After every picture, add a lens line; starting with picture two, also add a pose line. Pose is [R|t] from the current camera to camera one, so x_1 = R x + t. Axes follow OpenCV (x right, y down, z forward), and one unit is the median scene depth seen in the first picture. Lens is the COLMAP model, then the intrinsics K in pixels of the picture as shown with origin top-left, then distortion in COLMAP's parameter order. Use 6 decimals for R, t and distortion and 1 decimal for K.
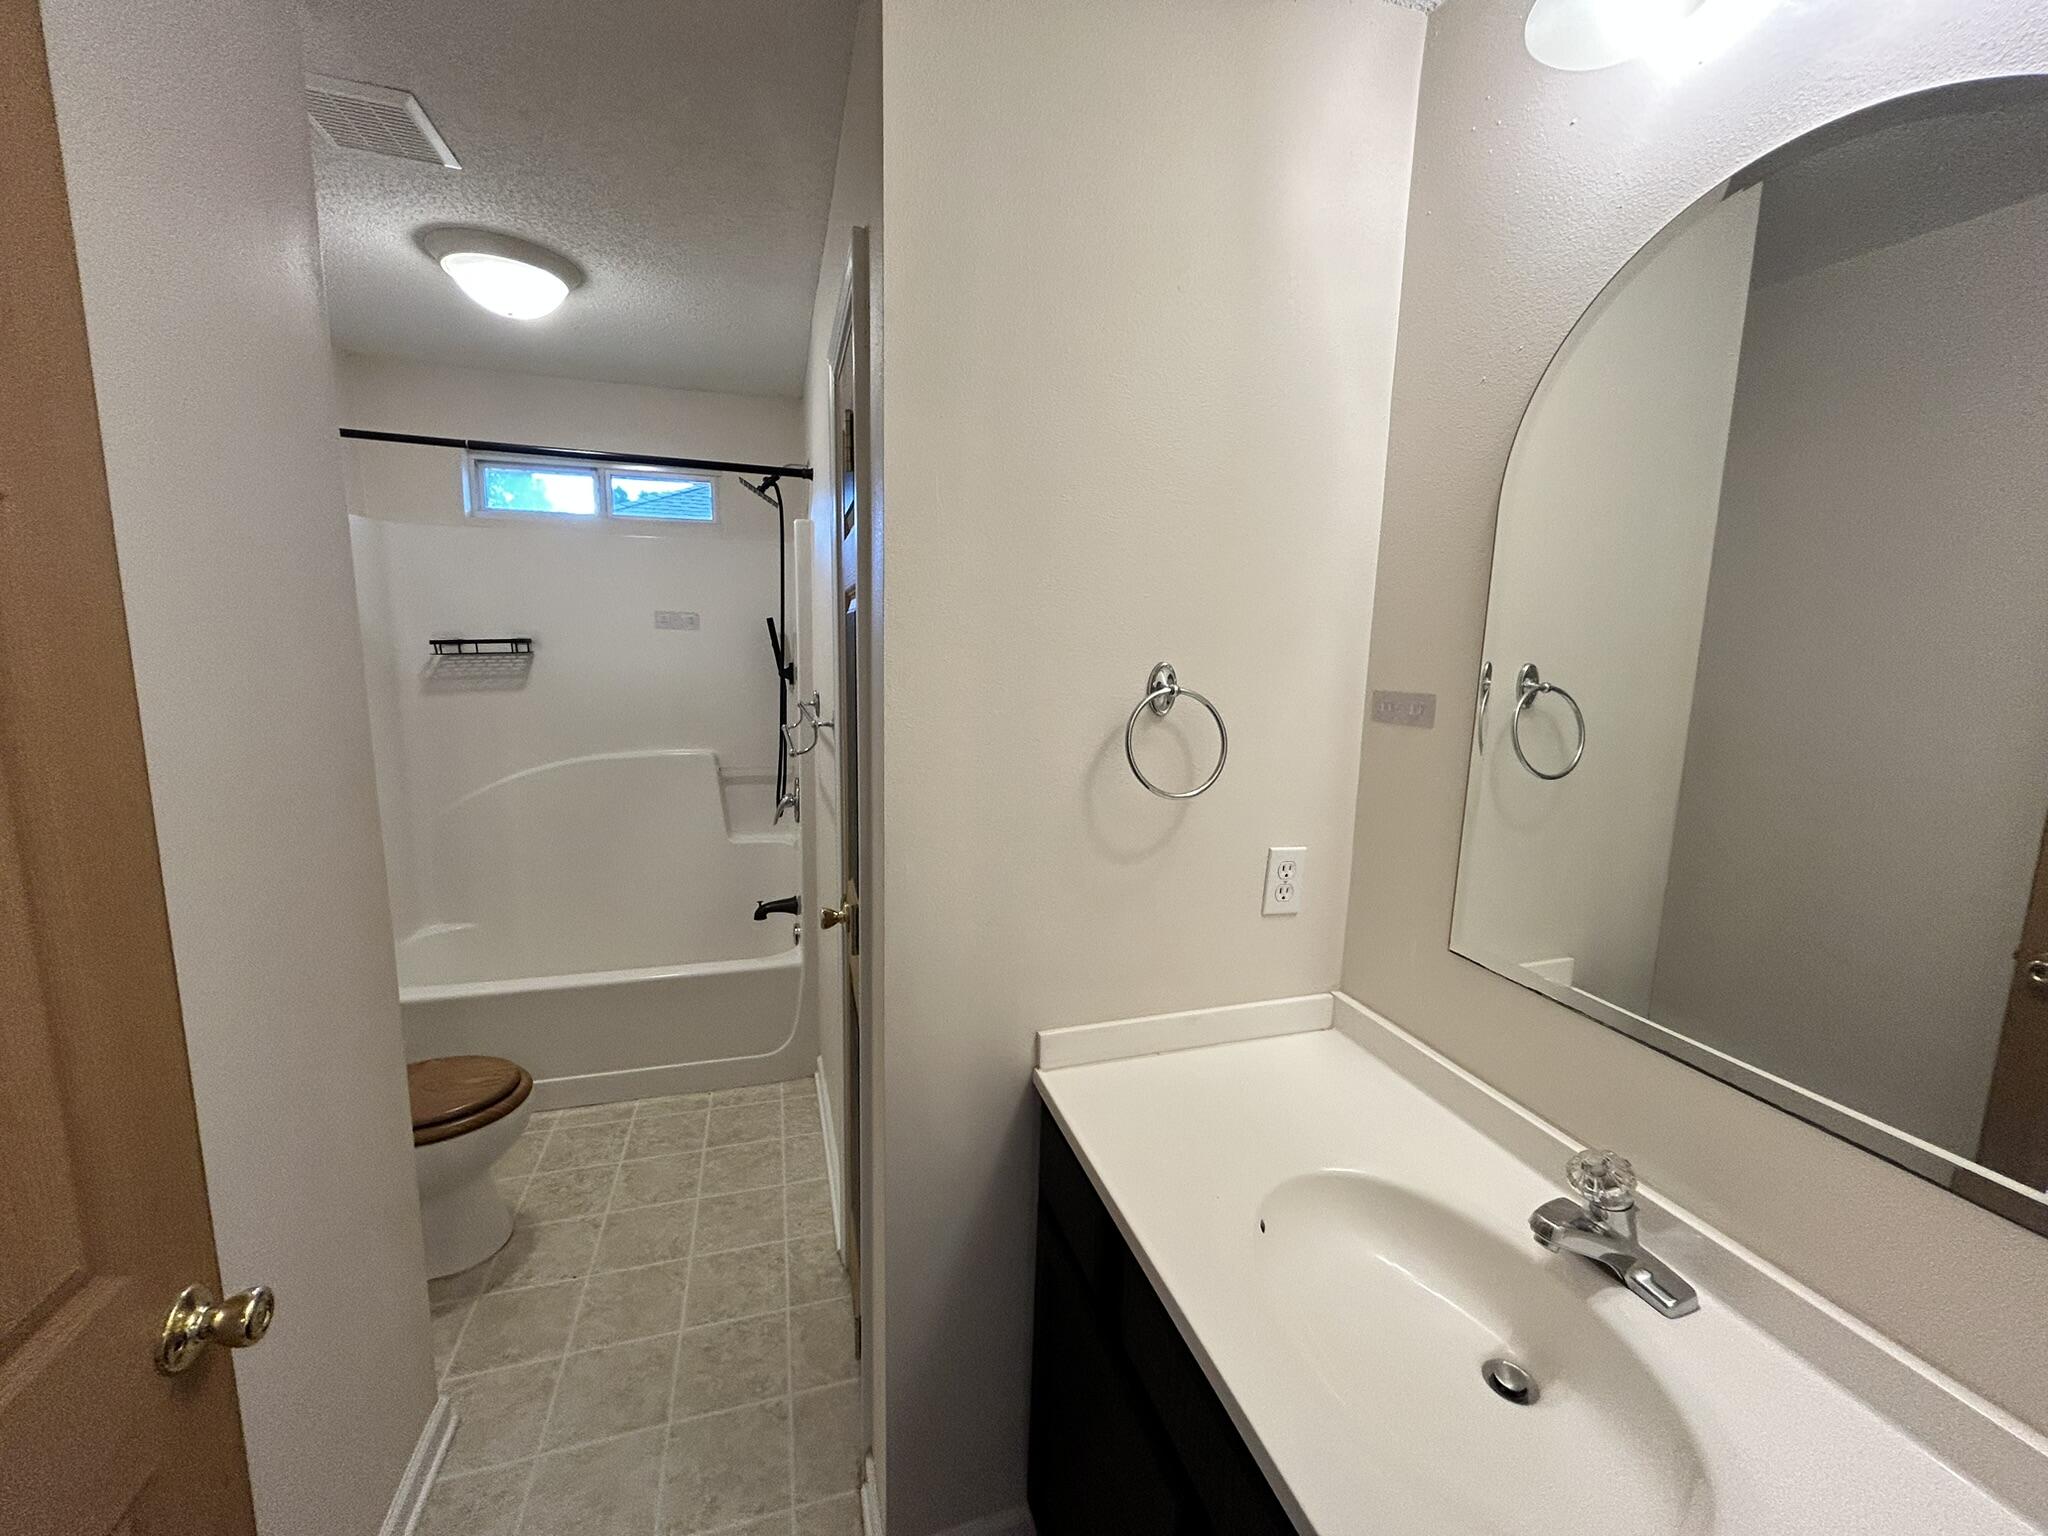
lens RADIAL K [[824.2, 0, 1017.0], [0, 824.2, 767.0], [0, 0, 1]] dist [-0.000303, -0.000046]
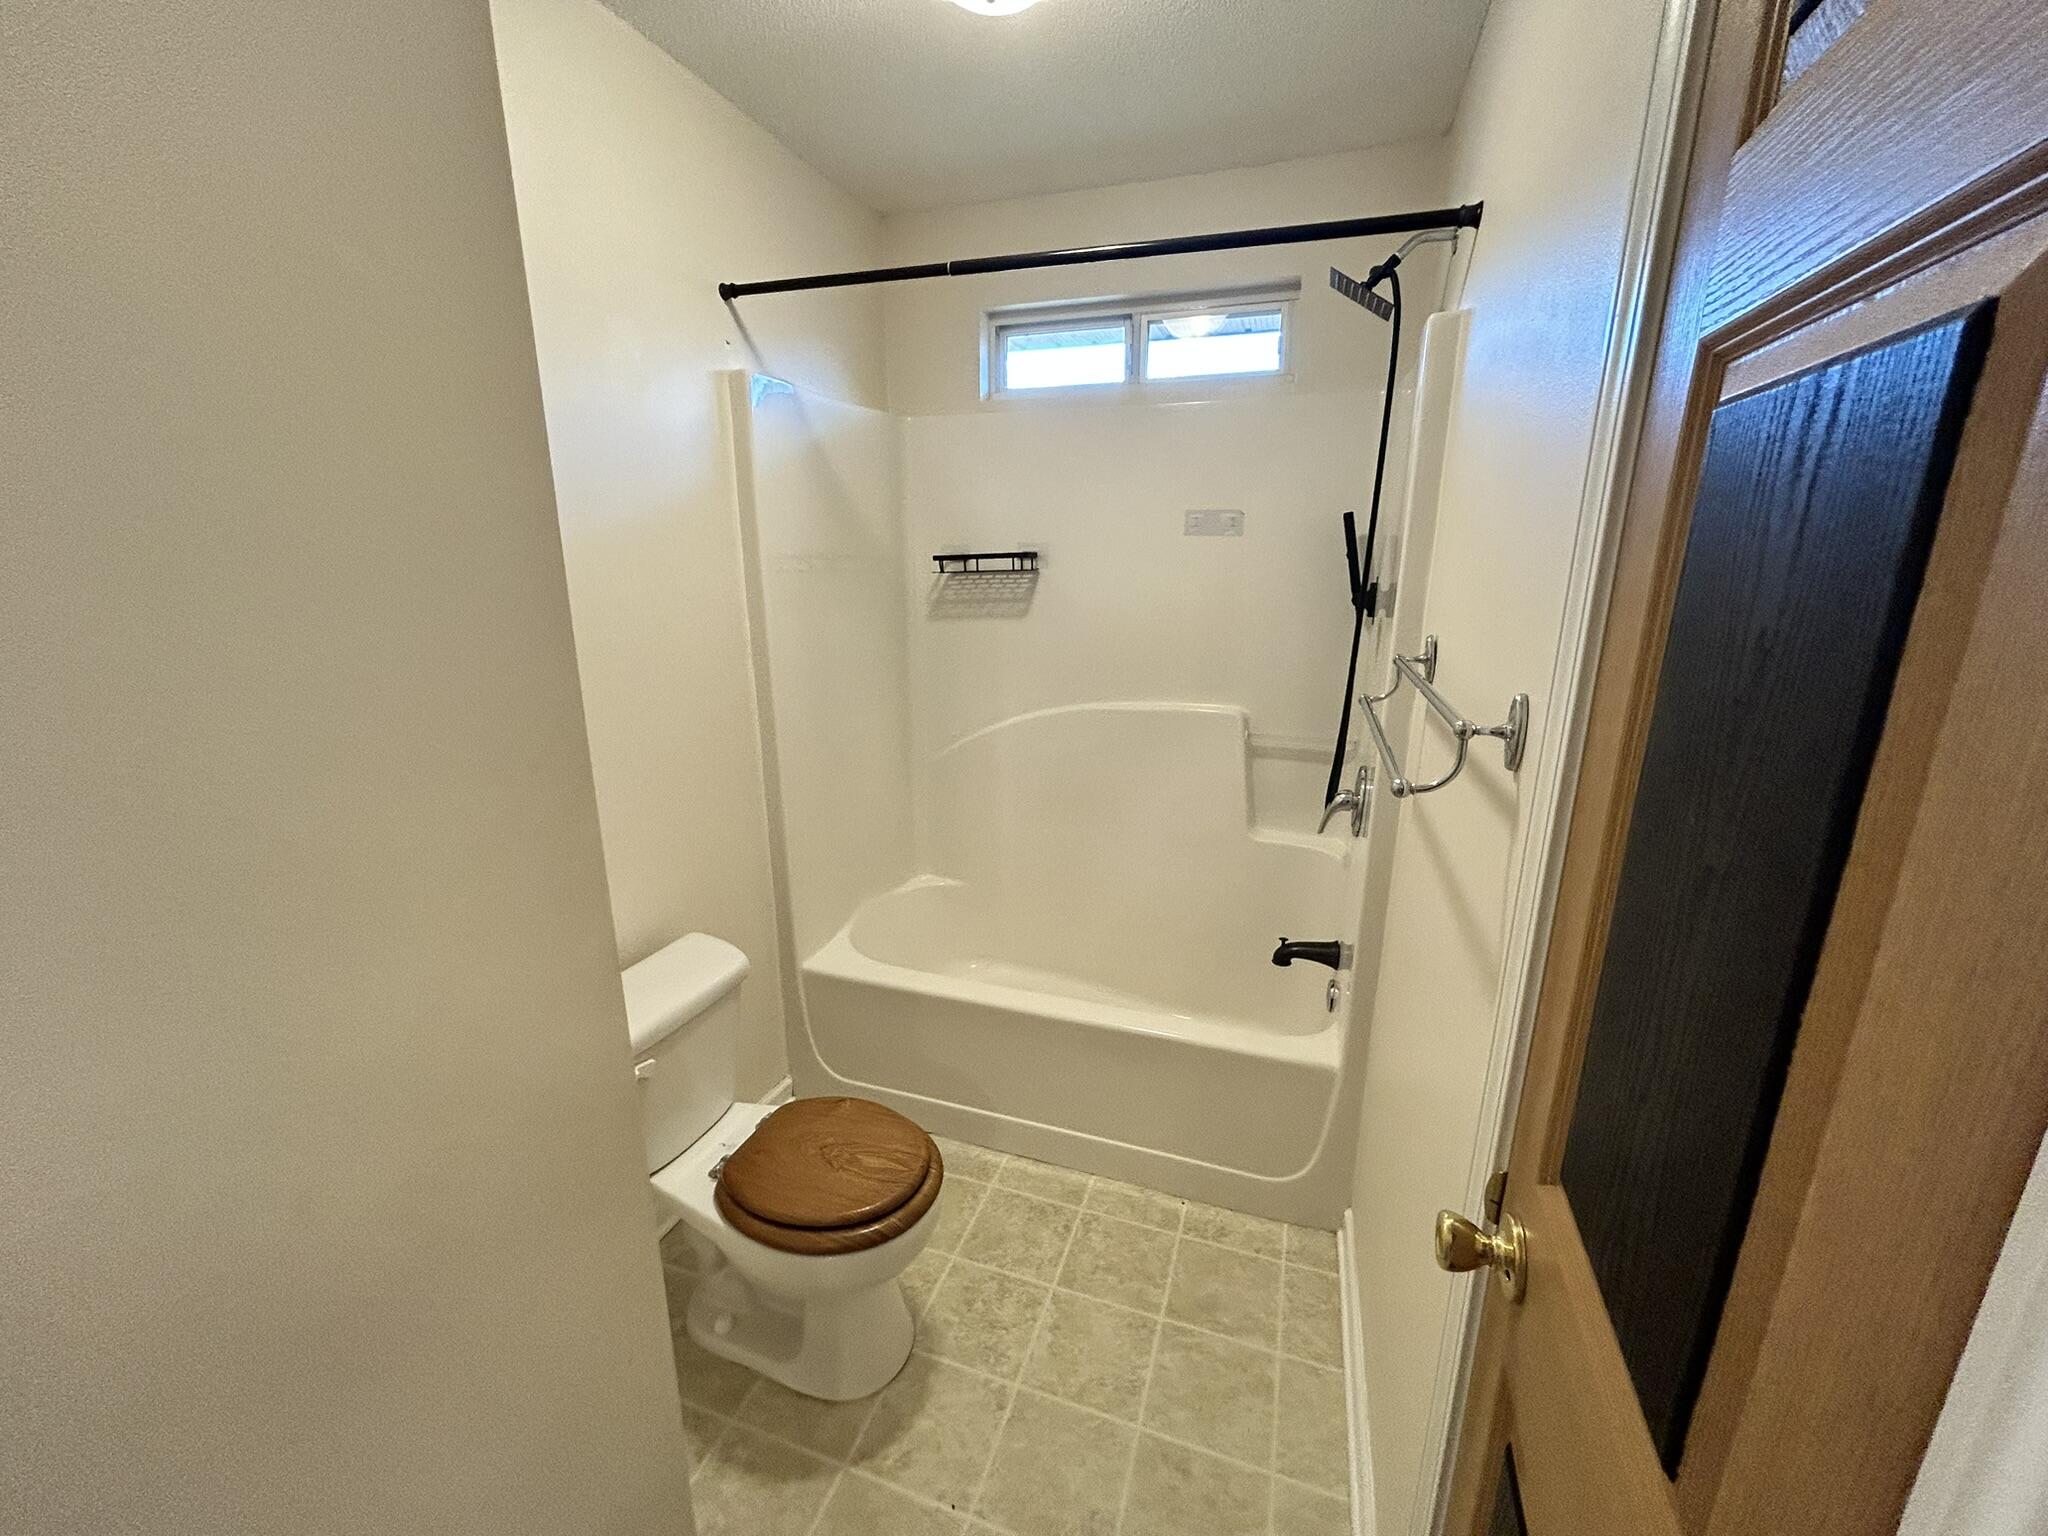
lens RADIAL K [[820.6, 0, 1025.8], [0, 820.6, 769.9], [0, 0, 1]] dist [0.001655, 0.000051]
pose [[0.812083, 0.132649, -0.568265, -0.124876], [-0.075870, 0.989556, 0.122568, -0.045908], [0.578589, -0.056421, 0.813666, 0.351036]]
